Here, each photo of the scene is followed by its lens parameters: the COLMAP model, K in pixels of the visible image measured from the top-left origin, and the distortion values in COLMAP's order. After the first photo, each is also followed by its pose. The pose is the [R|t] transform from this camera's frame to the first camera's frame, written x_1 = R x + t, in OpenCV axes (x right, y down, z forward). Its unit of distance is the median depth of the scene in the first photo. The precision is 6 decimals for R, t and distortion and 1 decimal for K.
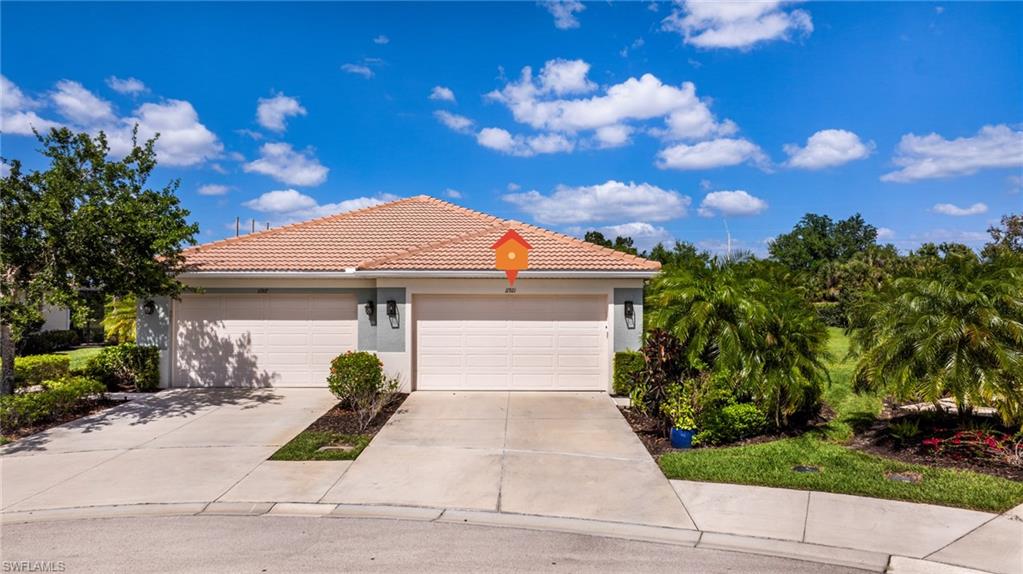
lens RADIAL K [[704.8, 0, 511.5], [0, 704.8, 287.0], [0, 0, 1]] dist [-0.008004, -0.003049]
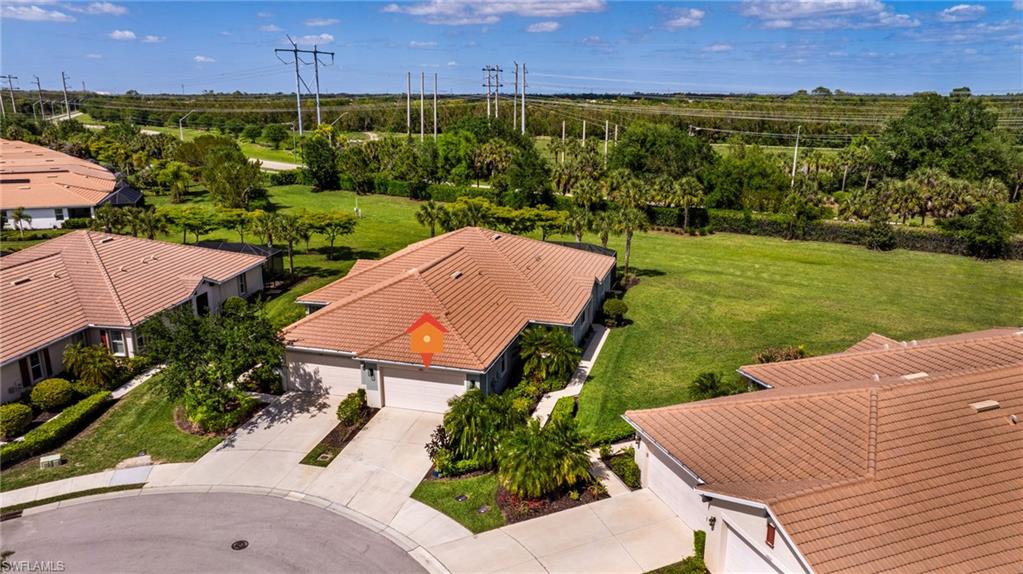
lens RADIAL K [[704.8, 0, 511.5], [0, 704.8, 287.0], [0, 0, 1]] dist [-0.008004, -0.003049]
pose [[0.960445, 0.064447, -0.270908, 0.831809], [0.020753, 0.953579, 0.300427, -0.878162], [0.277694, -0.294166, 0.914523, -0.809346]]
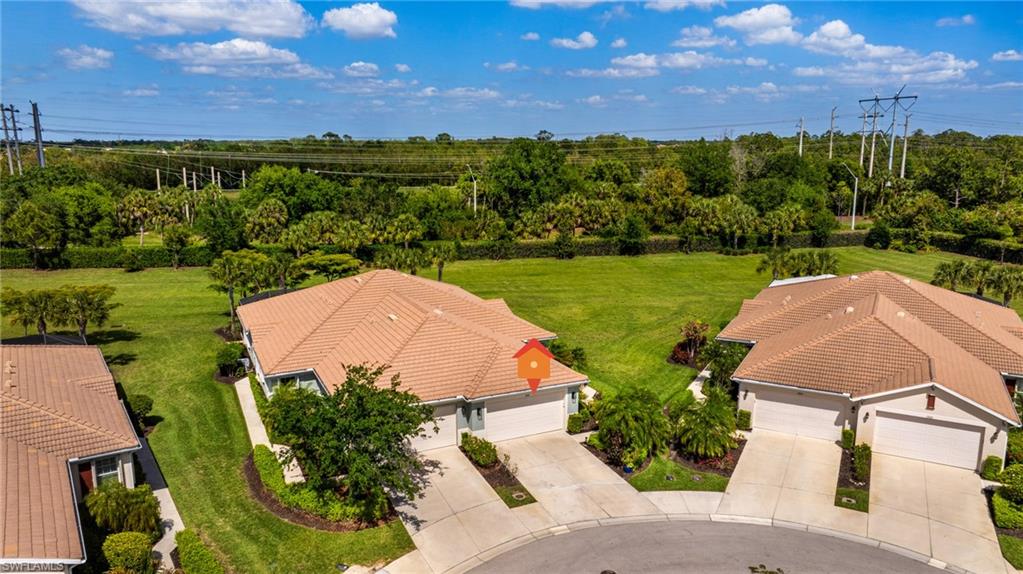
lens RADIAL K [[733.6, 0, 473.8], [0, 733.6, 285.4], [0, 0, 1]] dist [-0.000152, -0.000874]
pose [[0.909490, -0.093232, 0.405137, -1.066147], [-0.005583, 0.971701, 0.236146, -0.881169], [-0.415689, -0.217035, 0.883232, -0.897125]]
